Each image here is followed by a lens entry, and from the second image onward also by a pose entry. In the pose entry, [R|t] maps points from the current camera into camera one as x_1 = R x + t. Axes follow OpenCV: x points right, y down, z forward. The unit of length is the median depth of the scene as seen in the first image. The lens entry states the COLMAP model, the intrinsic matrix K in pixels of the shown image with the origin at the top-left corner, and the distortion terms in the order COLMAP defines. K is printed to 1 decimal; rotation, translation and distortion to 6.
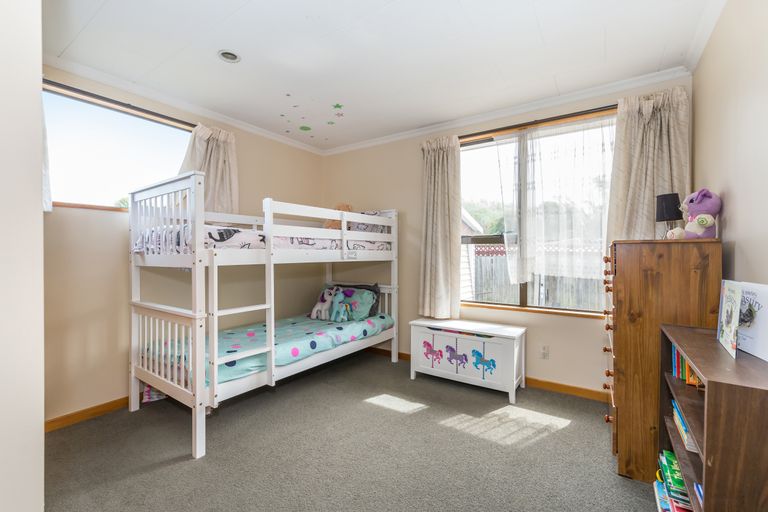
lens RADIAL K [[334.5, 0, 389.3], [0, 334.5, 255.8], [0, 0, 1]] dist [-0.005496, -0.000271]
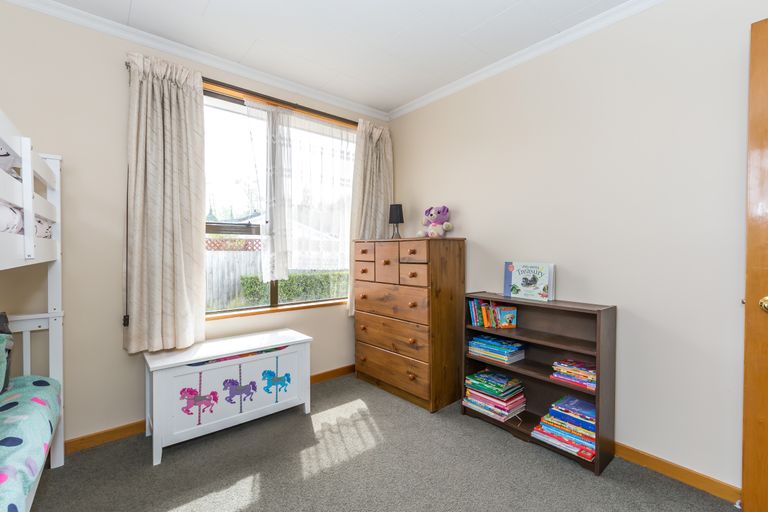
lens RADIAL K [[334.5, 0, 388.6], [0, 334.5, 254.6], [0, 0, 1]] dist [-0.005496, -0.000271]
pose [[0.278317, -0.015348, 0.960367, -0.402383], [0.006267, 0.999880, 0.014164, 0.002937], [-0.960469, 0.002077, 0.278380, 0.504709]]
